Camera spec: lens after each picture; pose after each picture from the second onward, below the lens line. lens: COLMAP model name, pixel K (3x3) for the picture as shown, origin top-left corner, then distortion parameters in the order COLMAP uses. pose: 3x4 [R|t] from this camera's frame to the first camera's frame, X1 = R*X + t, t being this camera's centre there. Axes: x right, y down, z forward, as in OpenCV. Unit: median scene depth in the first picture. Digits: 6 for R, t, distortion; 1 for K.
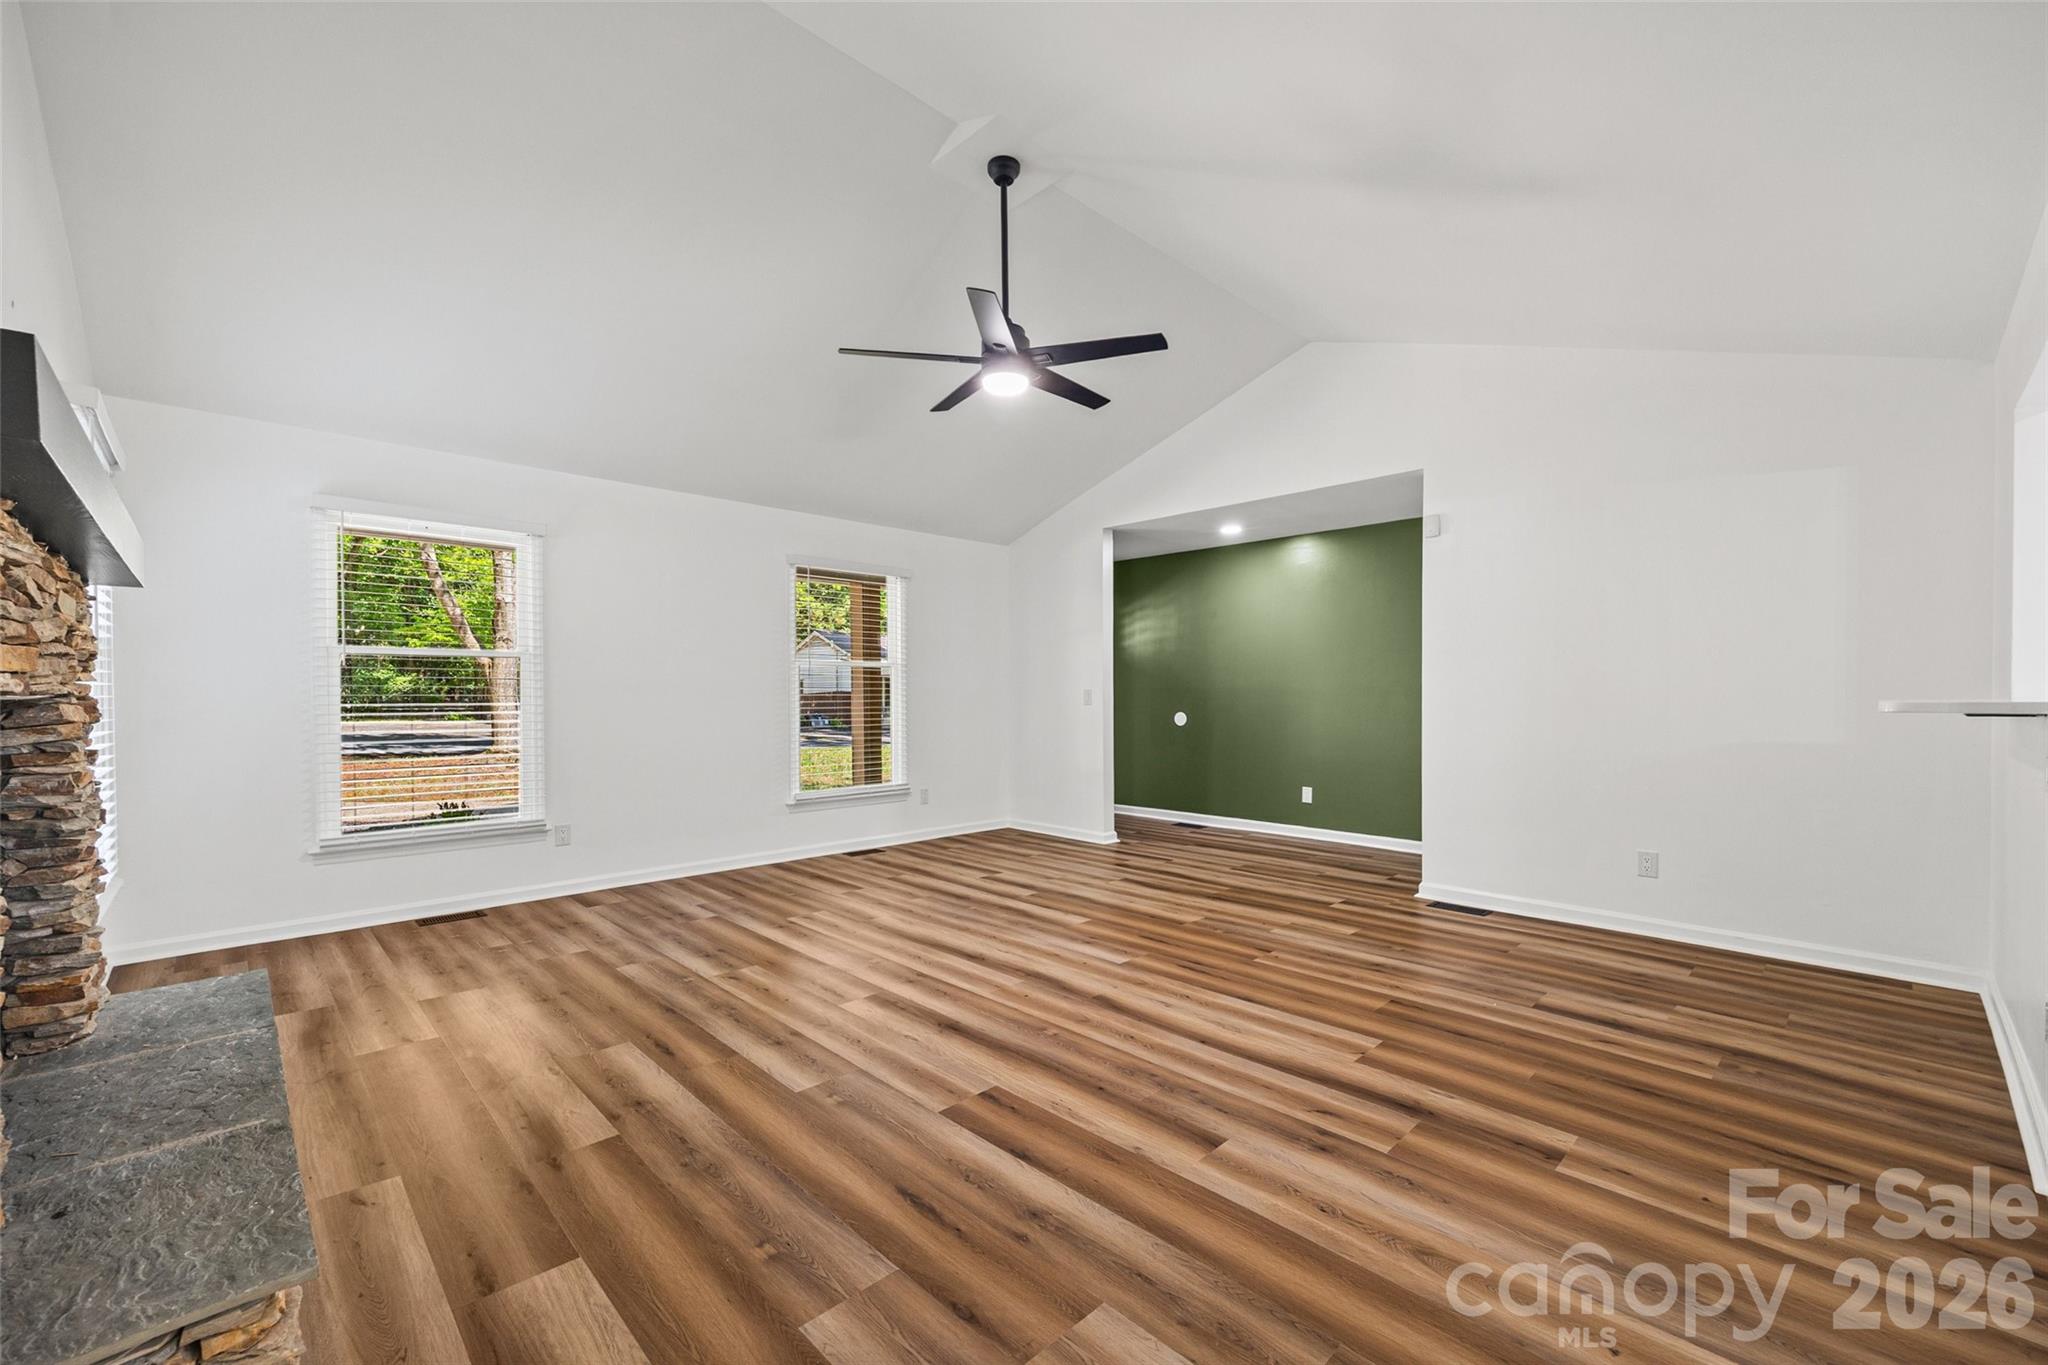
lens RADIAL K [[827.8, 0, 1003.8], [0, 827.8, 691.1], [0, 0, 1]] dist [-0.001463, -0.000383]
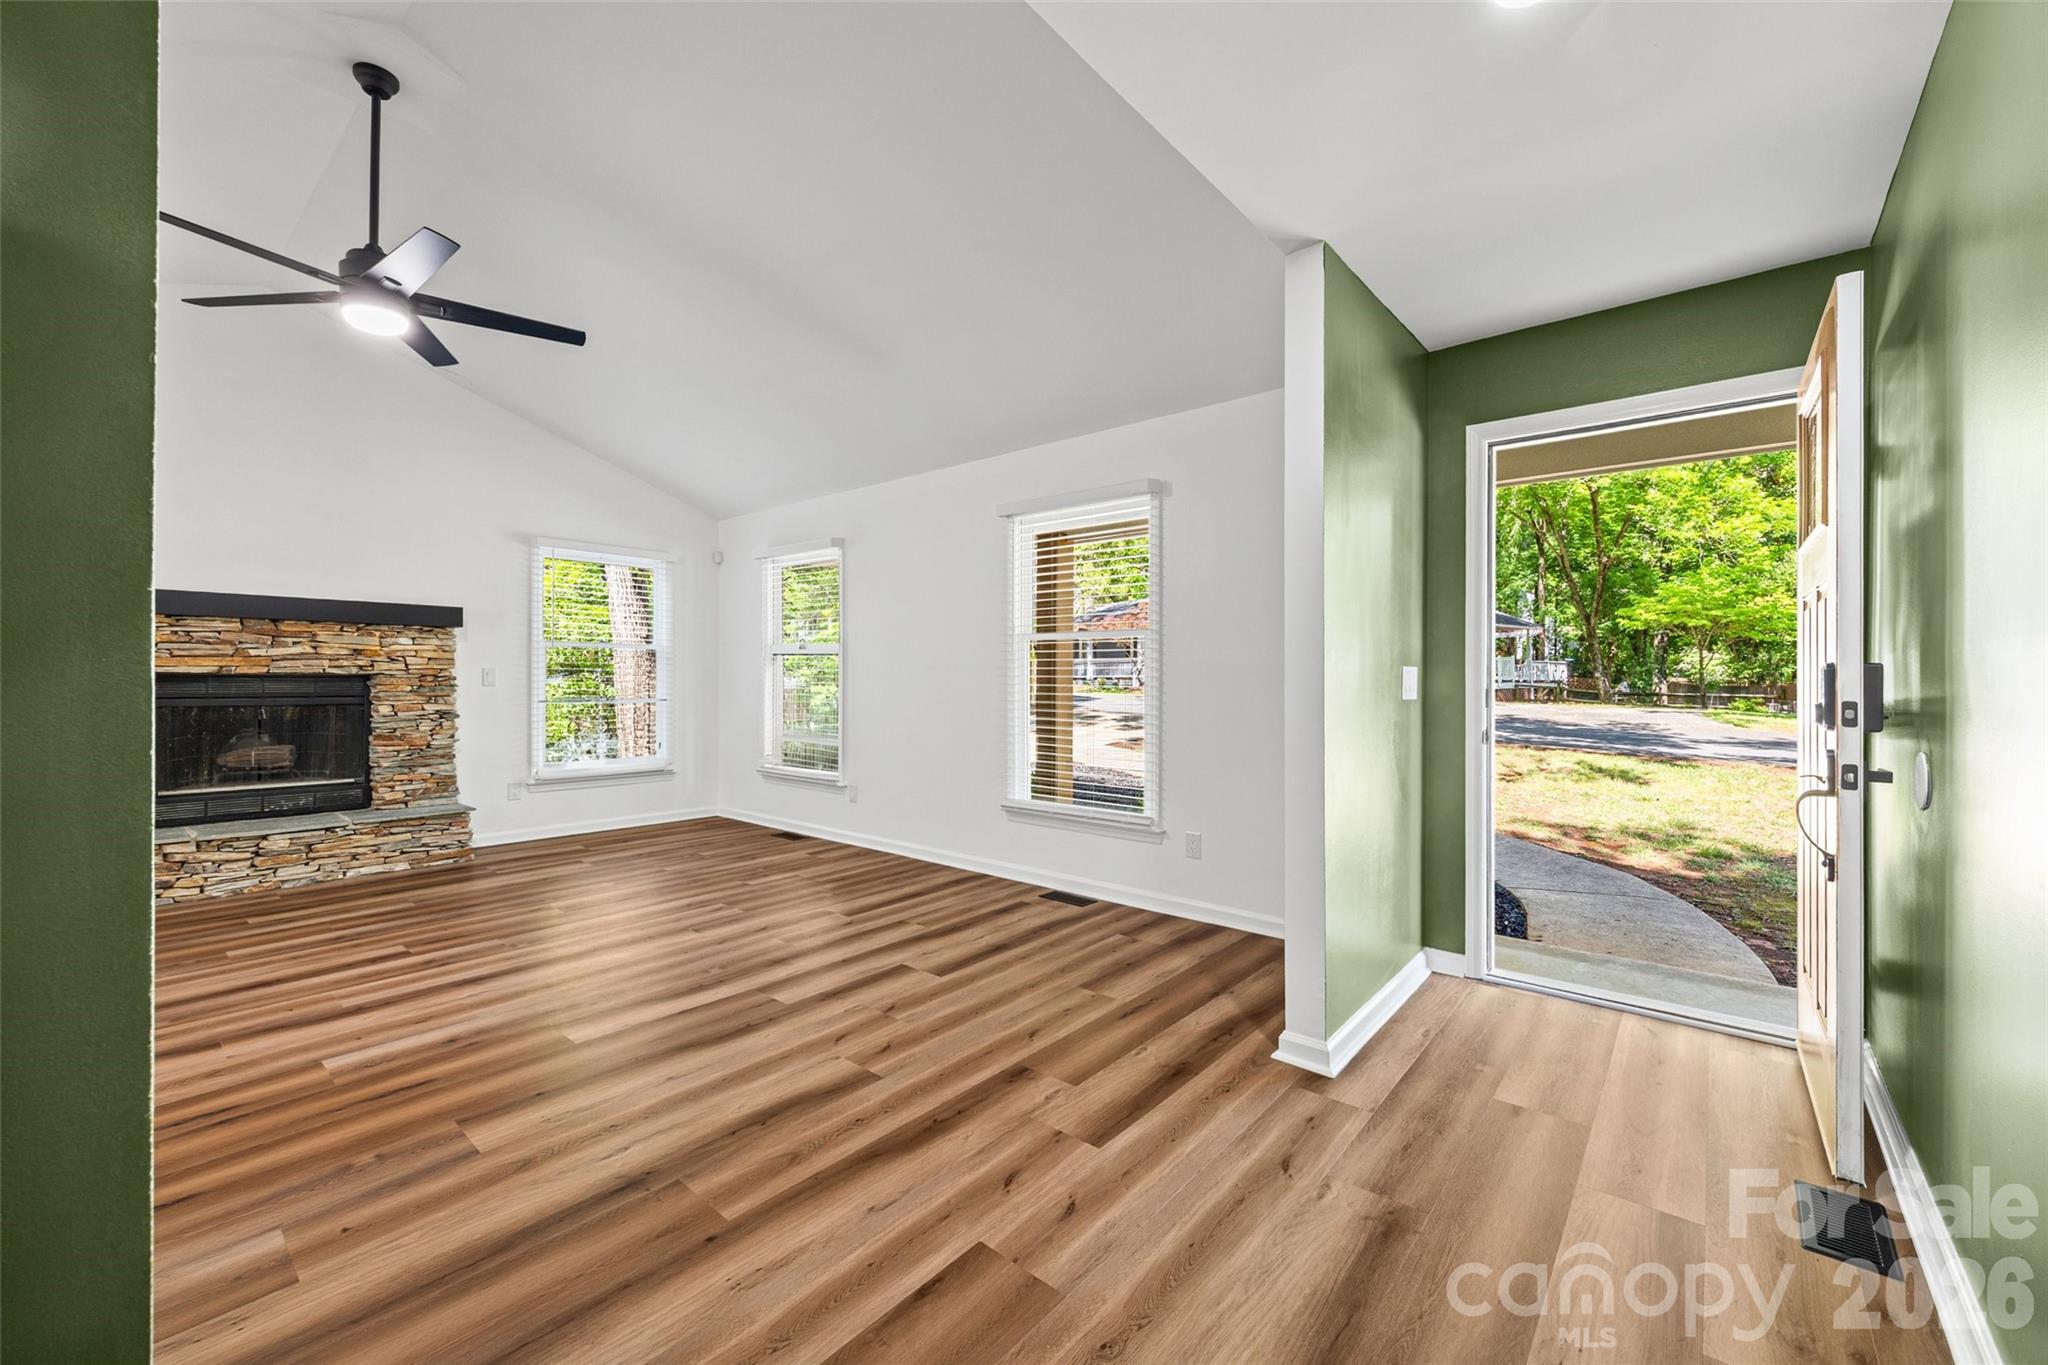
lens RADIAL K [[809.8, 0, 1033.2], [0, 809.8, 682.2], [0, 0, 1]] dist [-0.001169, -0.000183]
pose [[0.112549, 0.008522, -0.993610, 0.836233], [0.000425, 0.999963, 0.008625, 0.005008], [0.993646, -0.001393, 0.112541, 1.442863]]
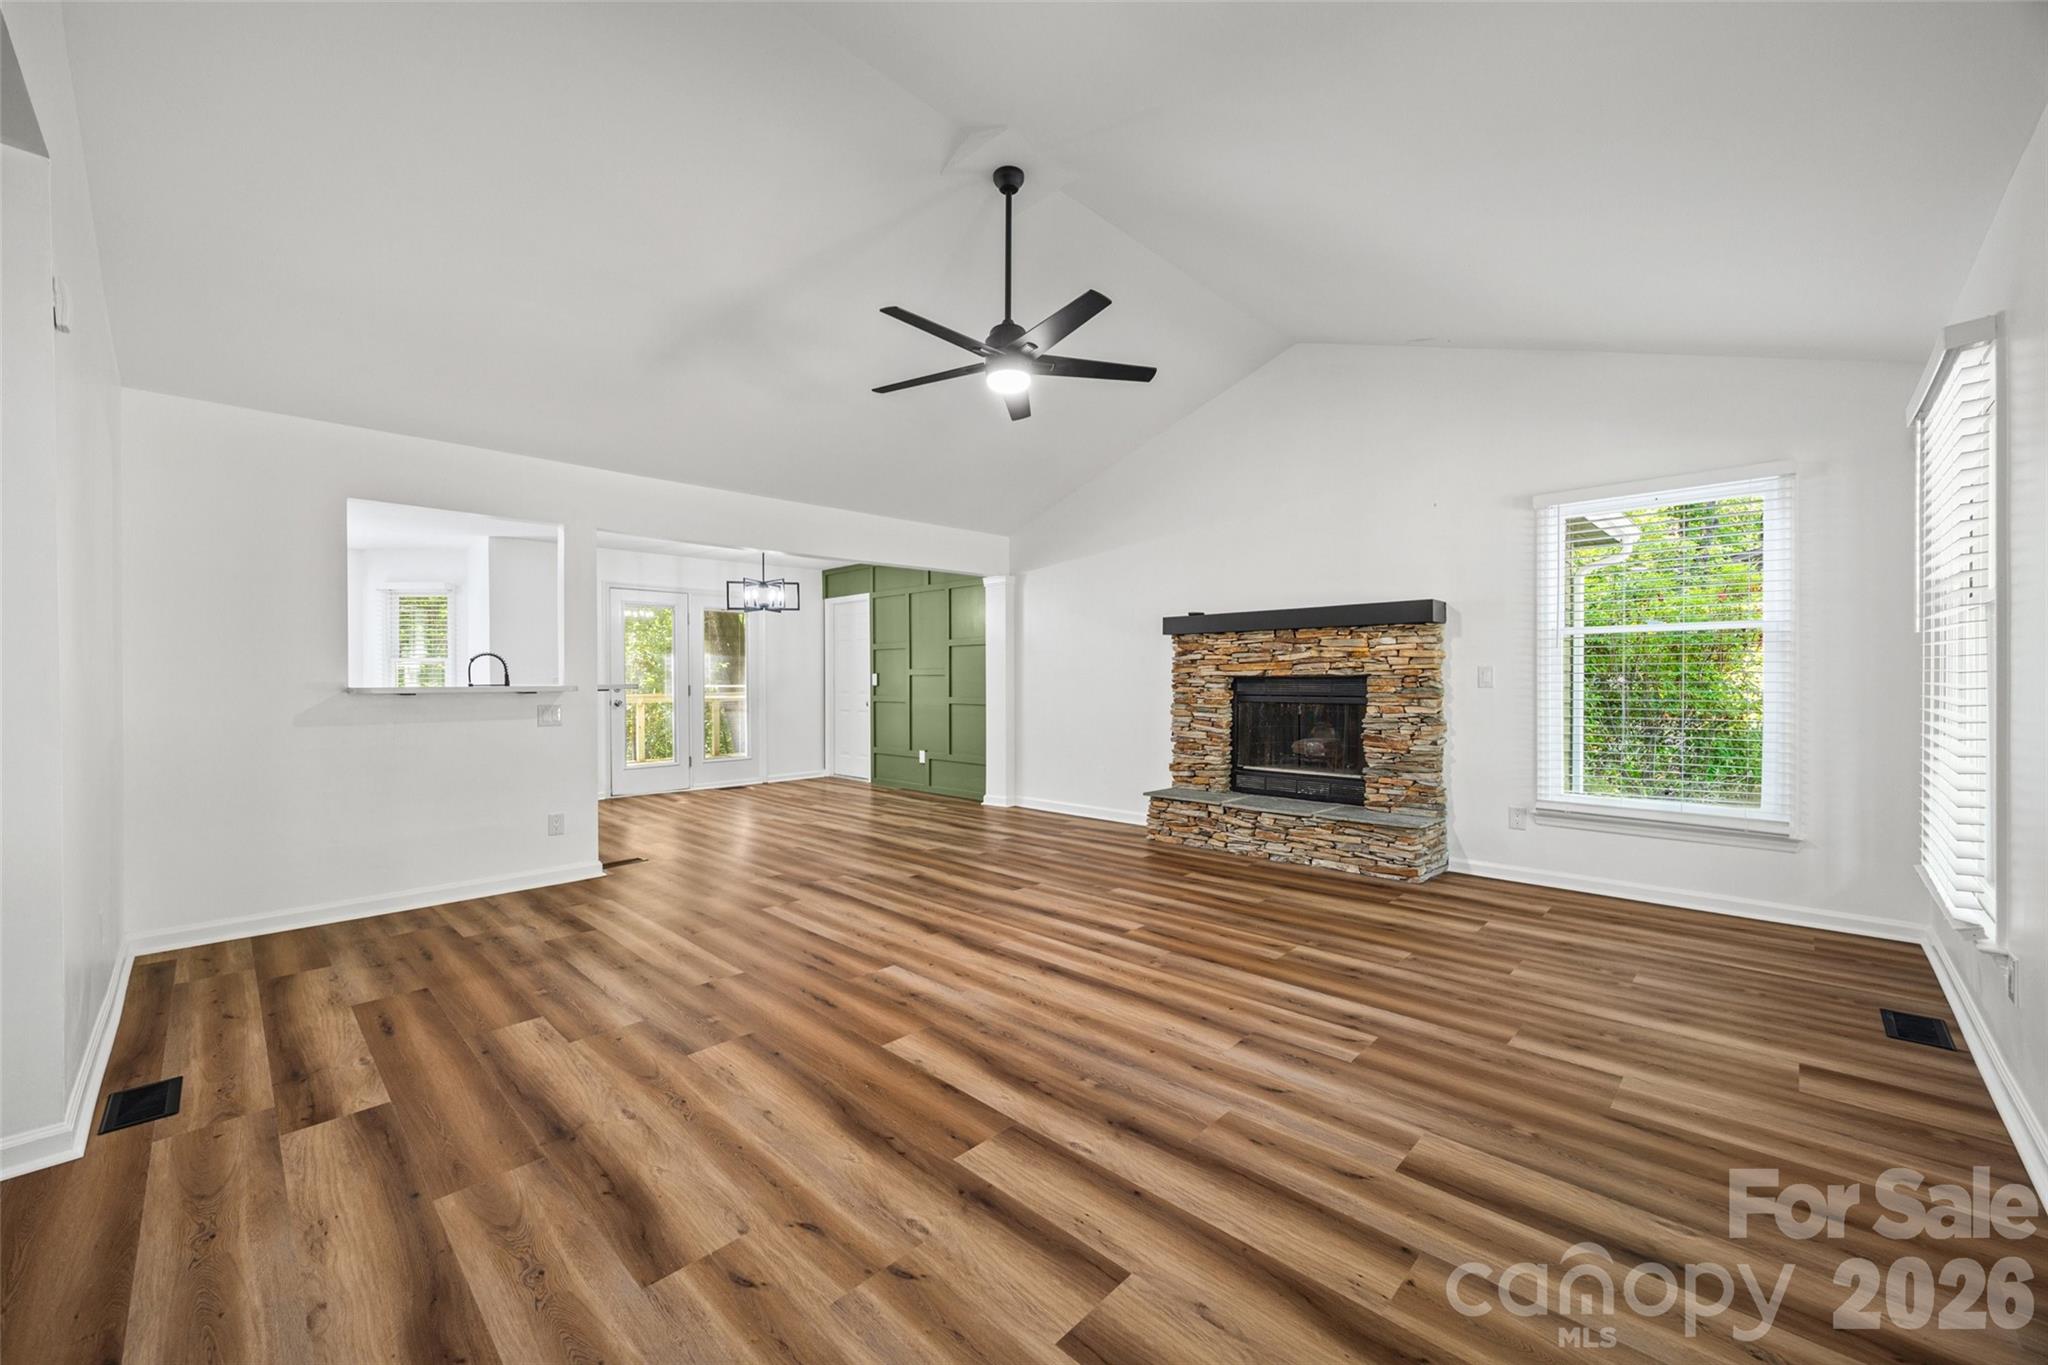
lens RADIAL K [[788.3, 0, 1016.6], [0, 788.3, 679.1], [0, 0, 1]] dist [0.002194, 0.000077]
pose [[-0.999264, 0.010215, -0.036962, 0.029095], [0.010353, 0.999940, -0.003546, 0.008084], [0.036923, -0.003926, -0.999310, 1.807948]]
